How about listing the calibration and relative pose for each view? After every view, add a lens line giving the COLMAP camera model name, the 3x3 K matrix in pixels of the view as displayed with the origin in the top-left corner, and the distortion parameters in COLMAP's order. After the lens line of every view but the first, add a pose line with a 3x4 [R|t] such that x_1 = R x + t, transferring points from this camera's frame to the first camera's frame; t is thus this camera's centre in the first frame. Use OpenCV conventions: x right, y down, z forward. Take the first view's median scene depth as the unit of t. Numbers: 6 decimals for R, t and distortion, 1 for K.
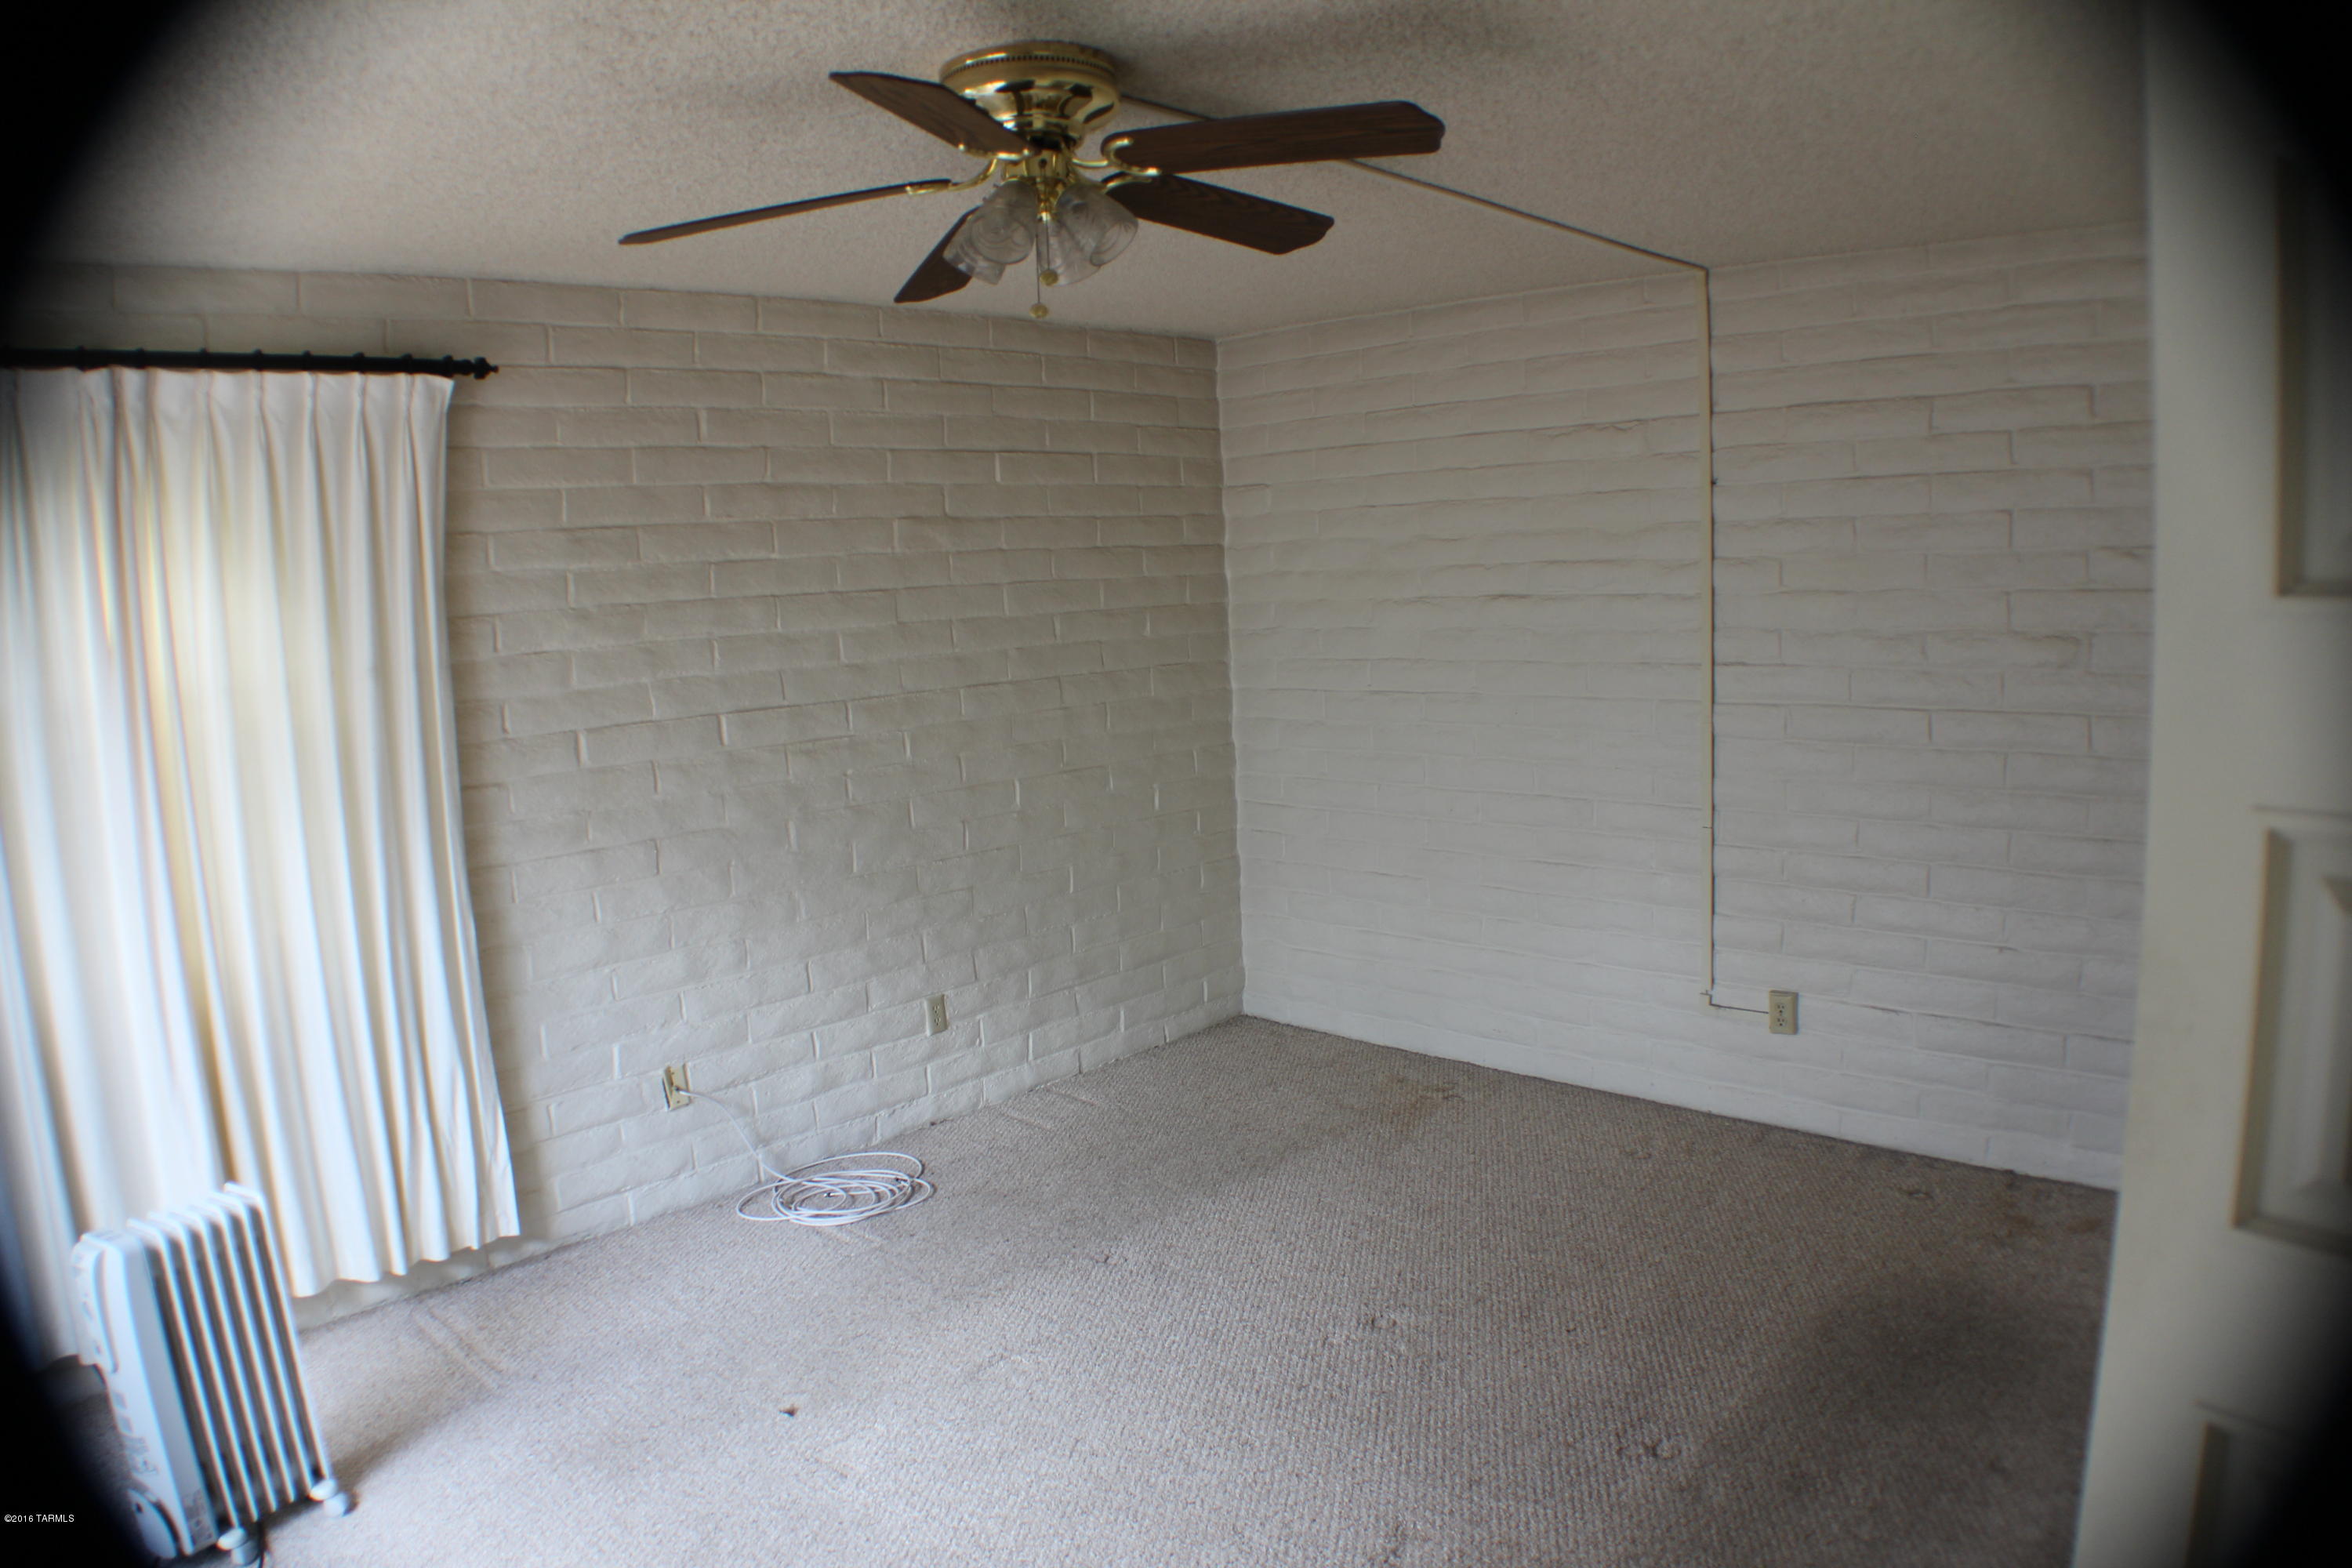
lens RADIAL K [[1648.2, 0, 1176.0], [0, 1648.2, 784.0], [0, 0, 1]] dist [-0.198490, 0.048504]
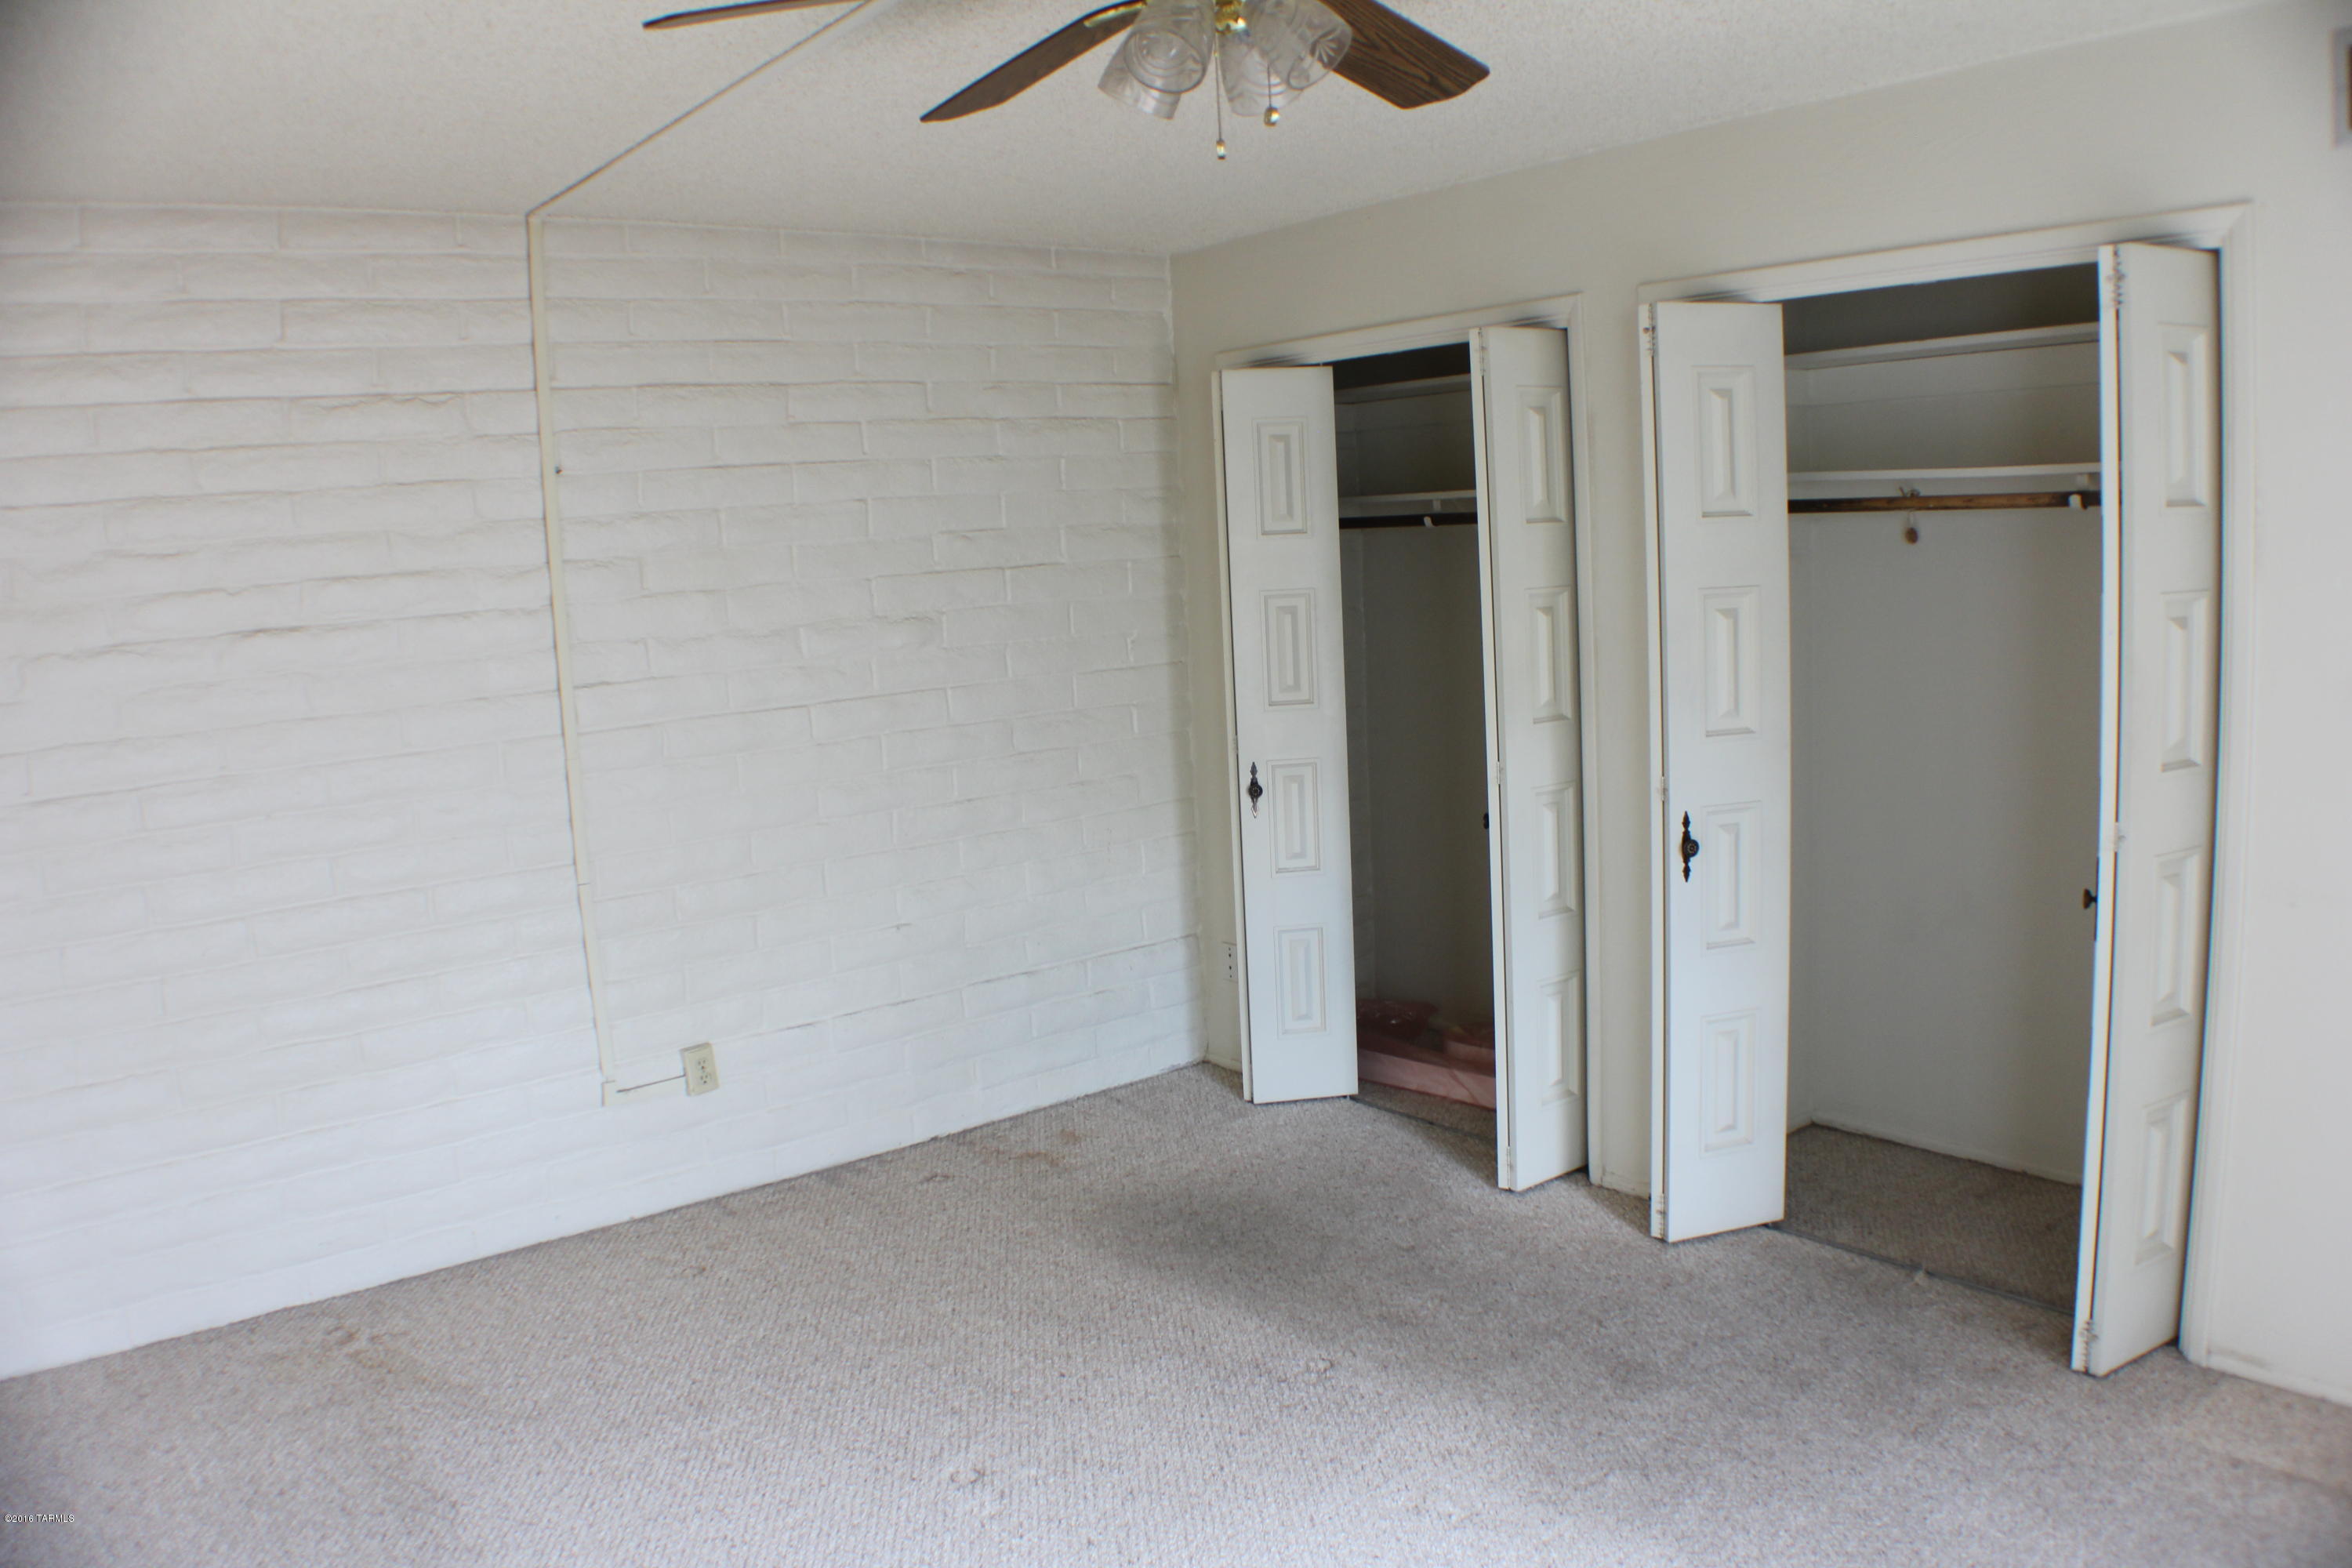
lens RADIAL K [[1919.0, 0, 1176.0], [0, 1919.0, 784.0], [0, 0, 1]] dist [-0.222002, 0.079644]
pose [[0.089801, -0.100005, 0.990926, -0.616085], [0.174600, 0.981119, 0.083192, -0.052630], [-0.980536, 0.165545, 0.105566, 0.609526]]
